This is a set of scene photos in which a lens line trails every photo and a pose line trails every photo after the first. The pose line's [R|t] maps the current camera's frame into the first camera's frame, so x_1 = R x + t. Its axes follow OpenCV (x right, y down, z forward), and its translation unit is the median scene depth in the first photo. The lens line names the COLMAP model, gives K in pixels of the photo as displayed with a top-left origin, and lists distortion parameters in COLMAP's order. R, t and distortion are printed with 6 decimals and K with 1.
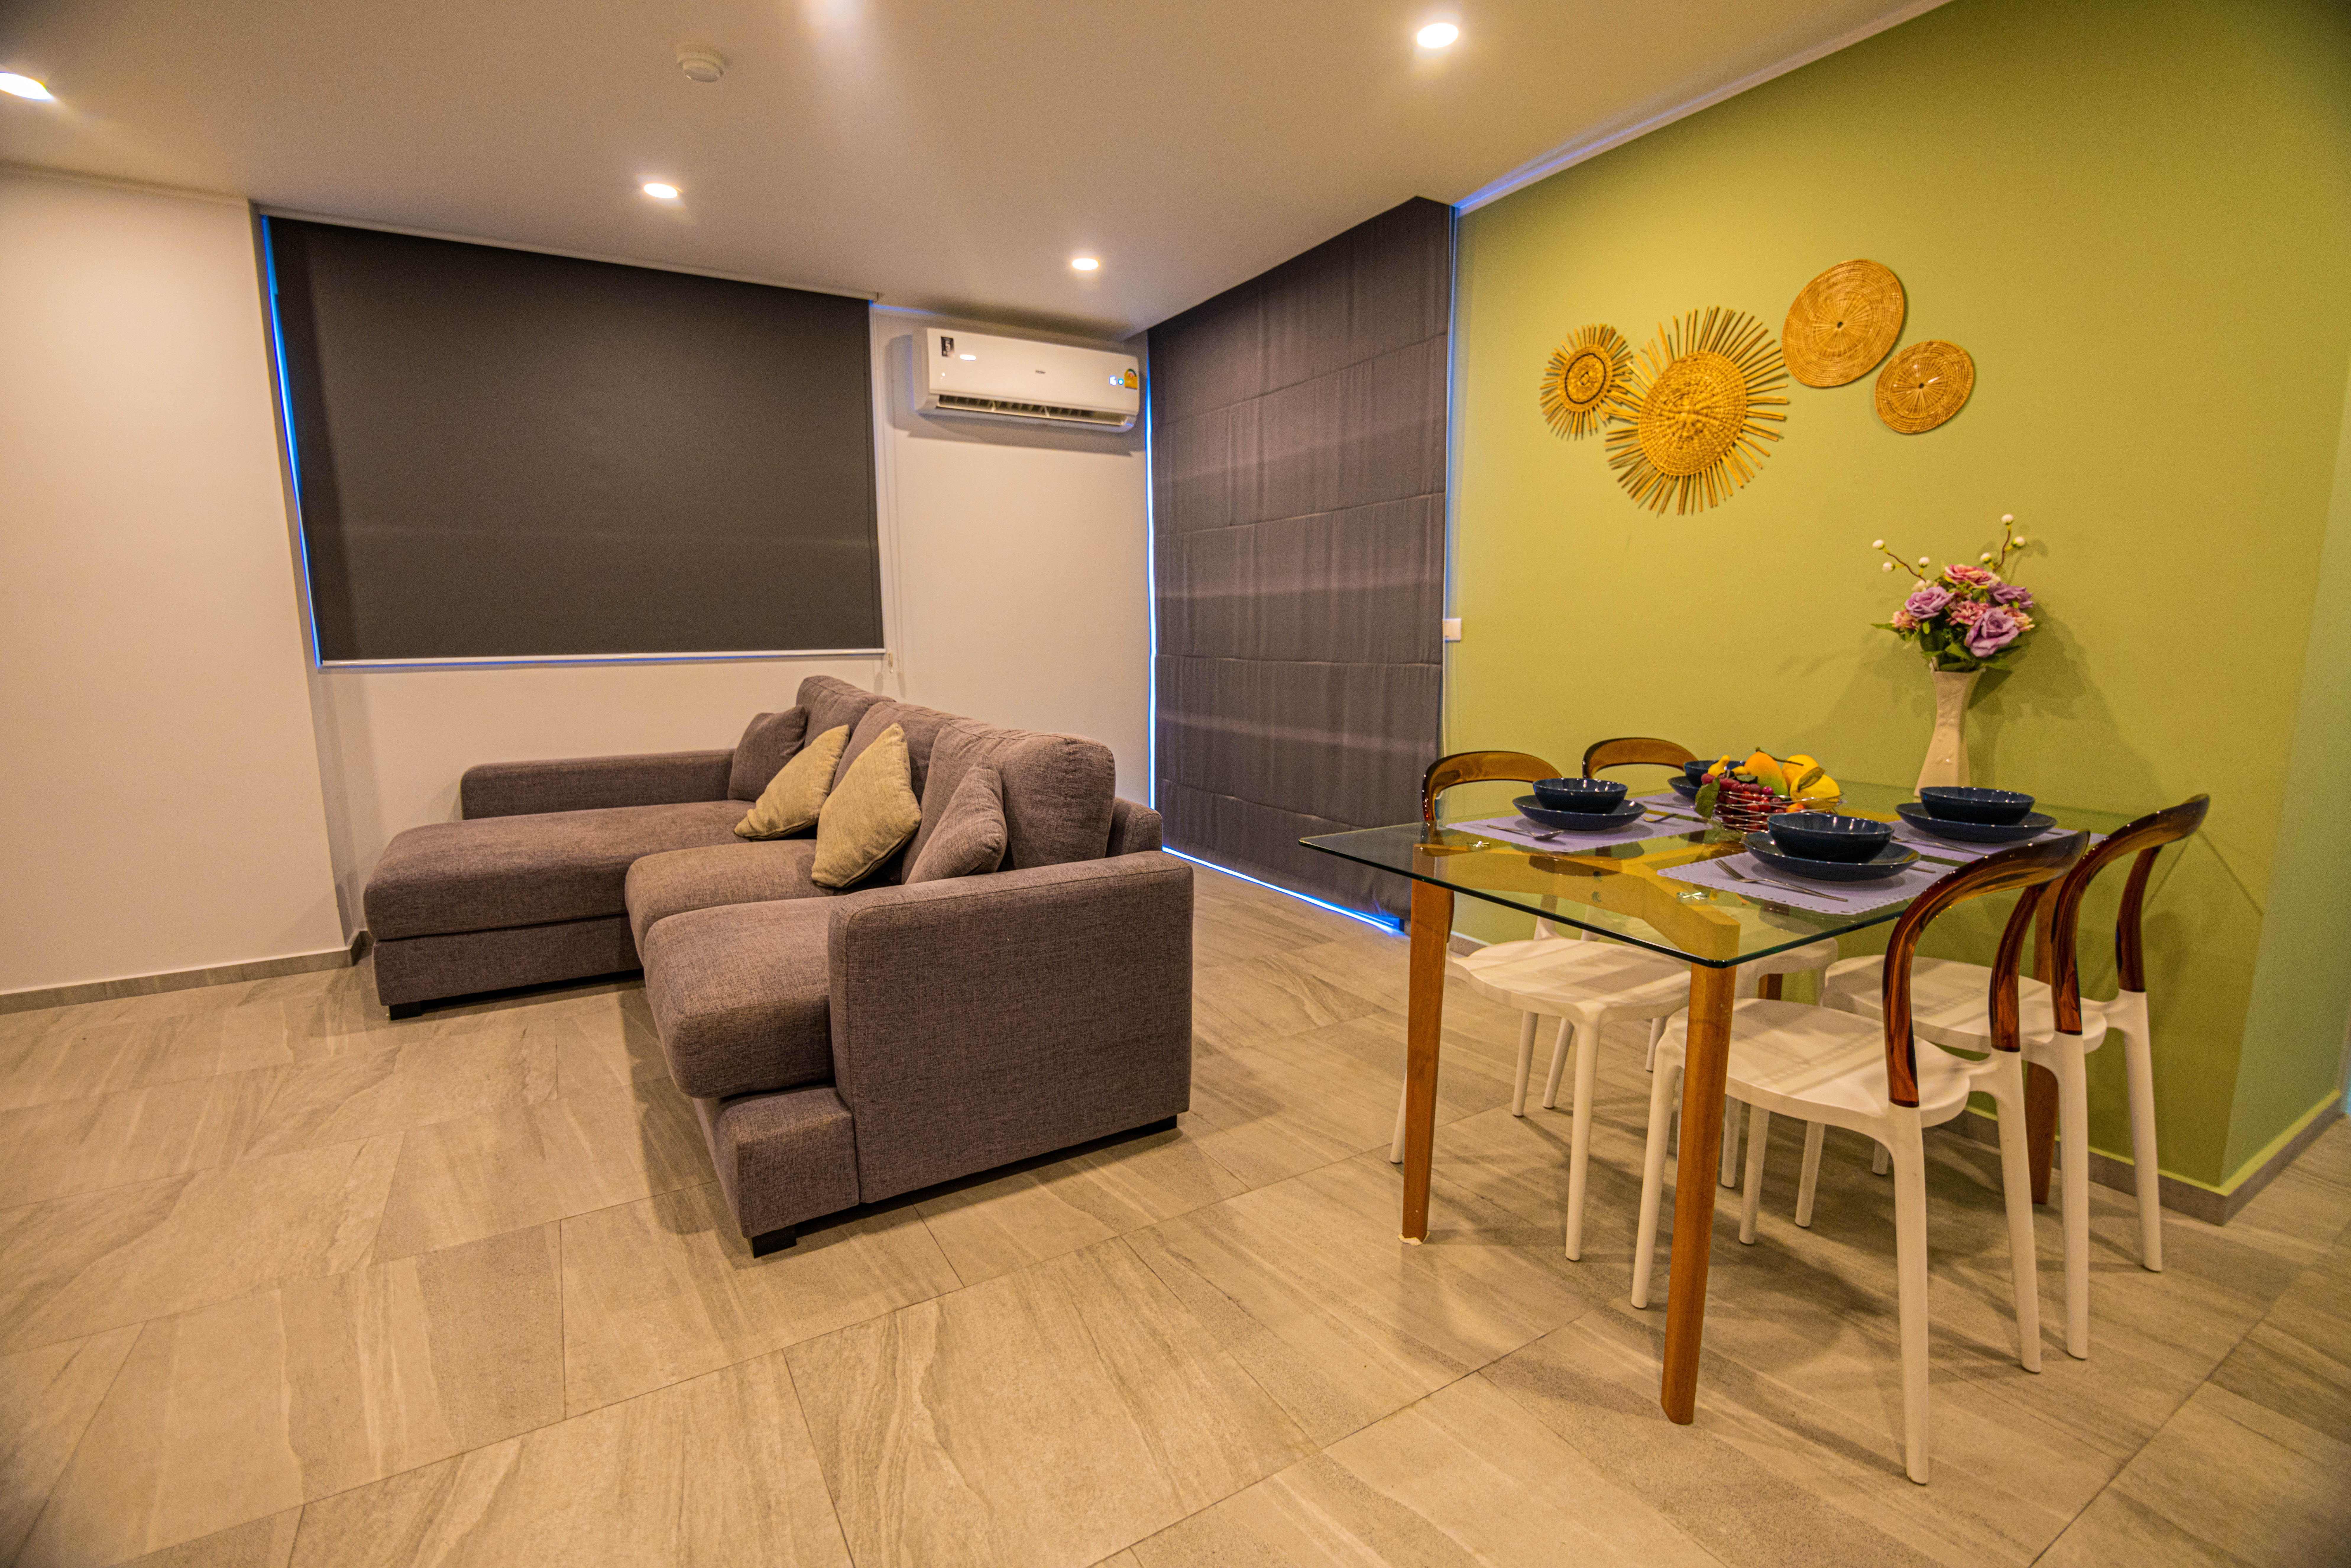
lens RADIAL K [[1055.3, 0, 1178.3], [0, 1055.3, 786.4], [0, 0, 1]] dist [-0.012624, -0.004803]
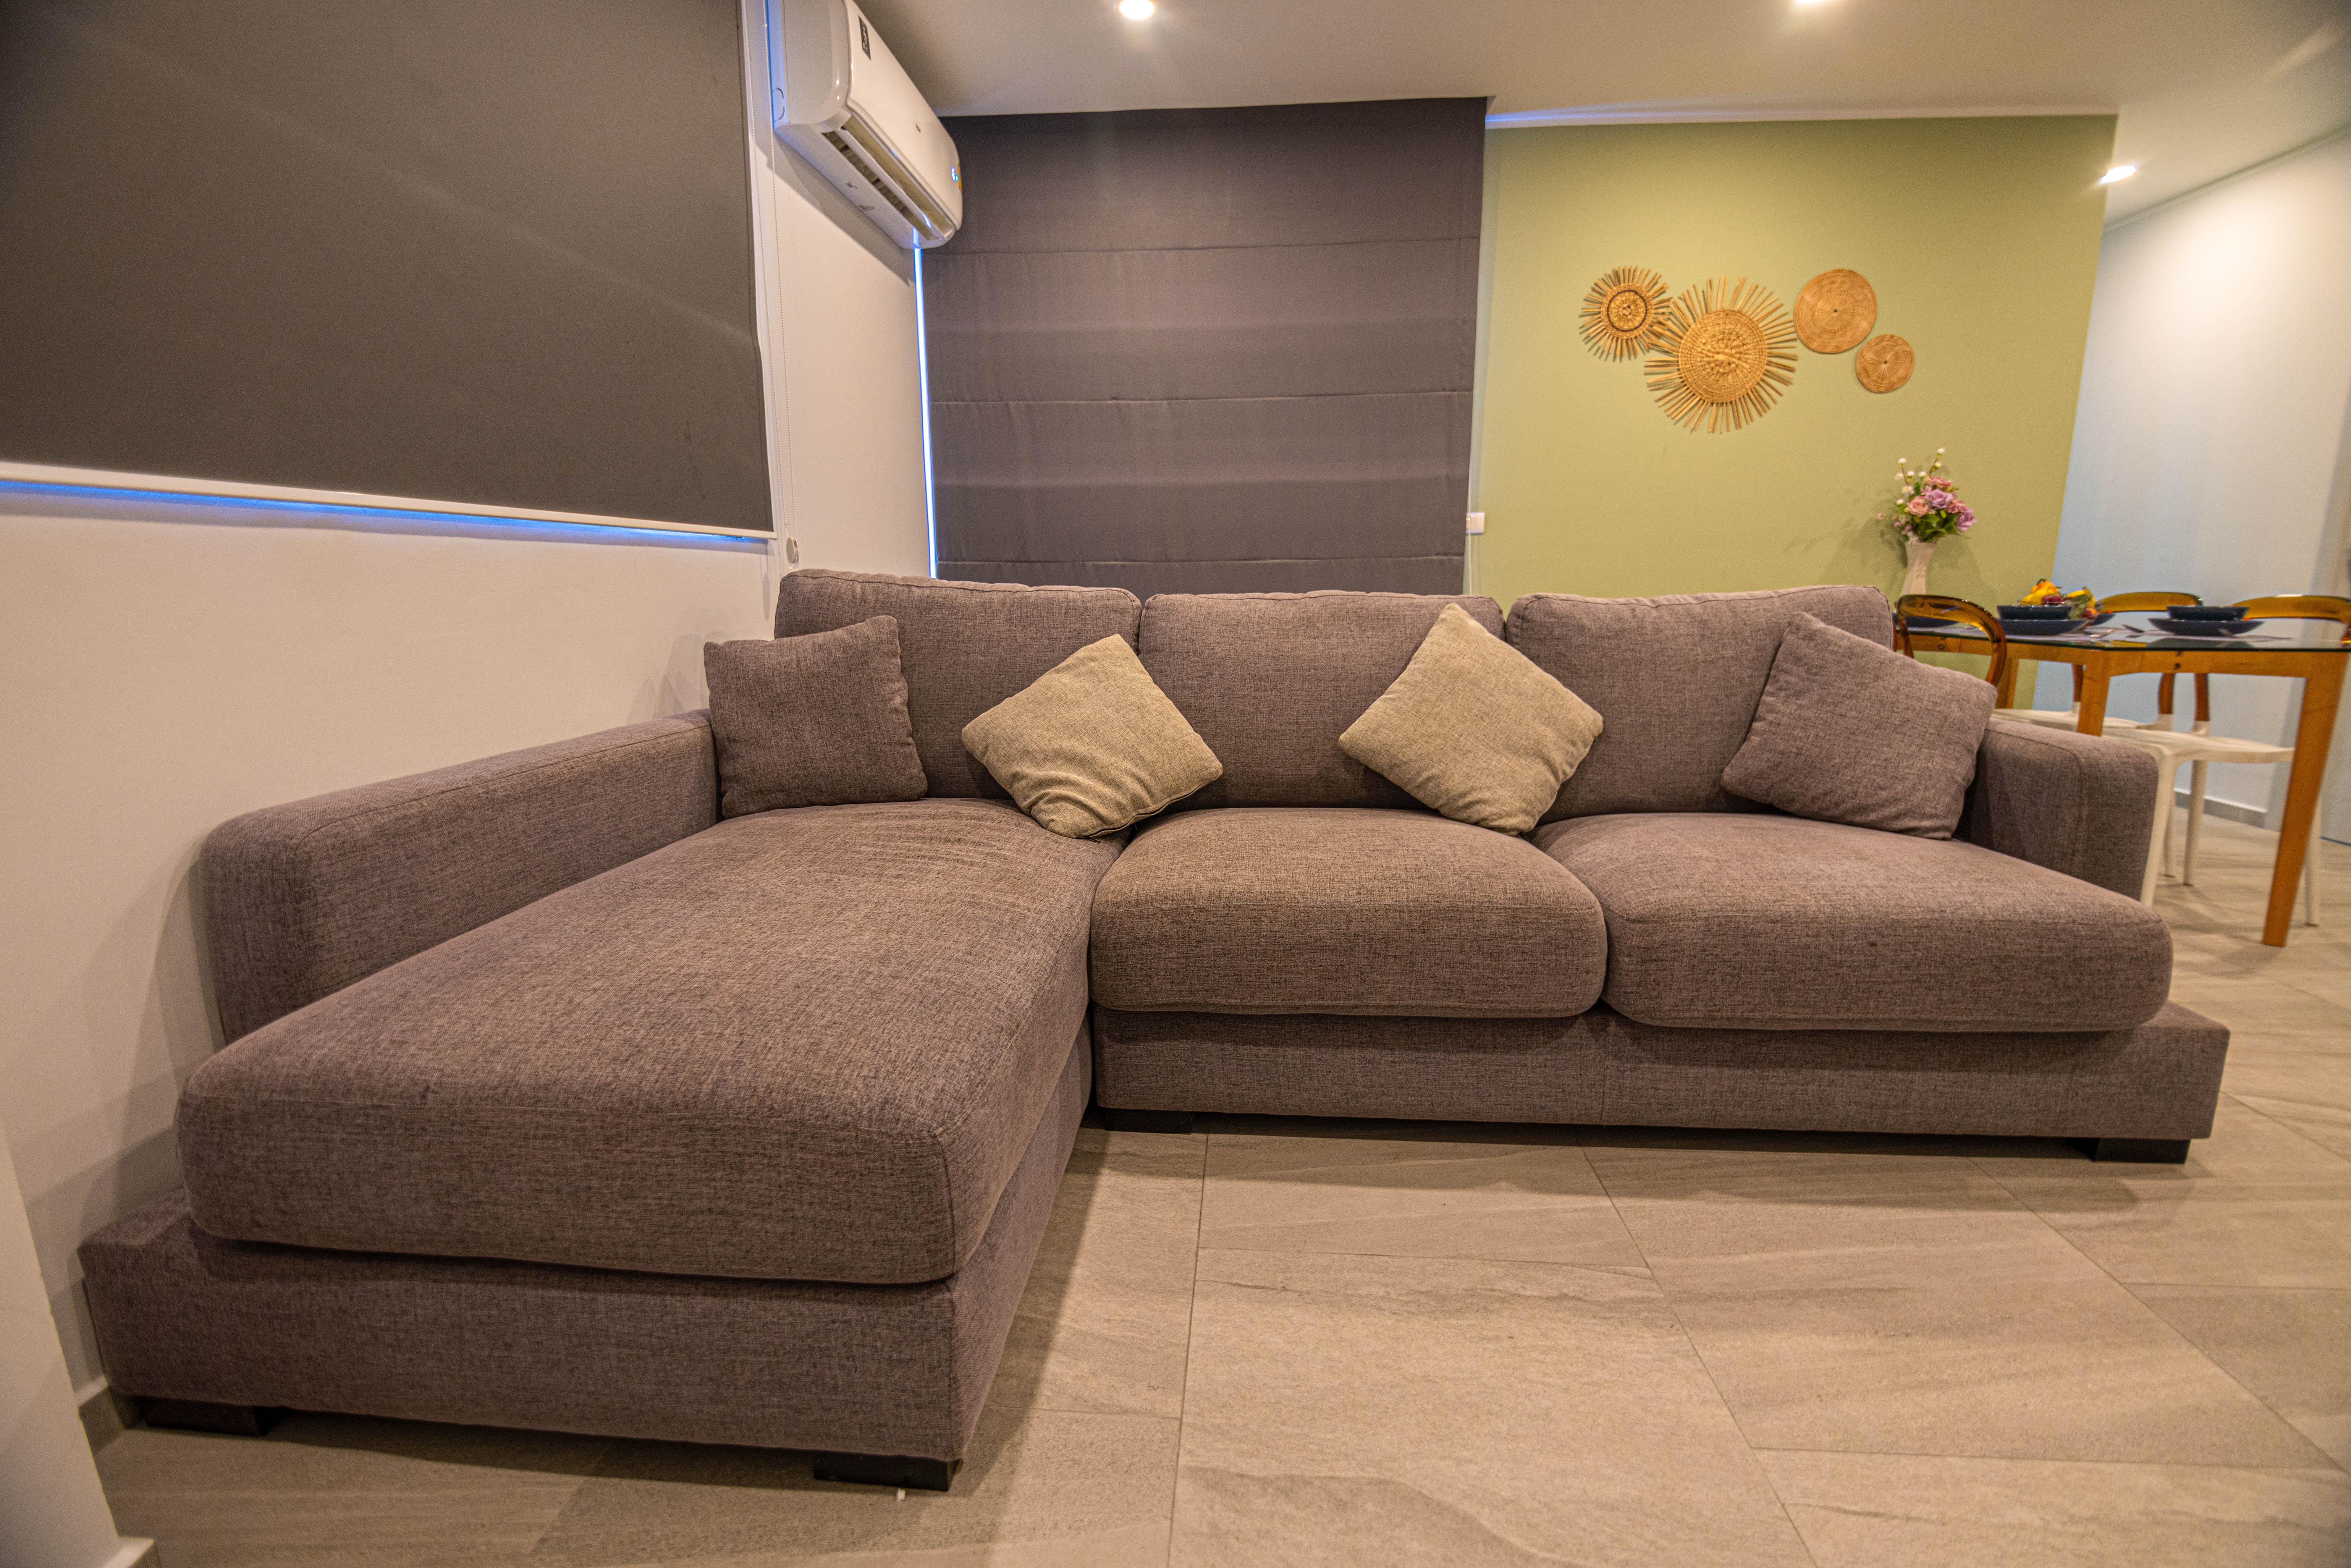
lens RADIAL K [[1055.3, 0, 1178.3], [0, 1055.3, 786.4], [0, 0, 1]] dist [-0.012624, -0.004803]
pose [[0.571968, -0.155614, 0.805380, -0.880683], [0.127029, 0.986799, 0.100453, -0.030578], [-0.810380, 0.044851, 0.584185, 0.668423]]
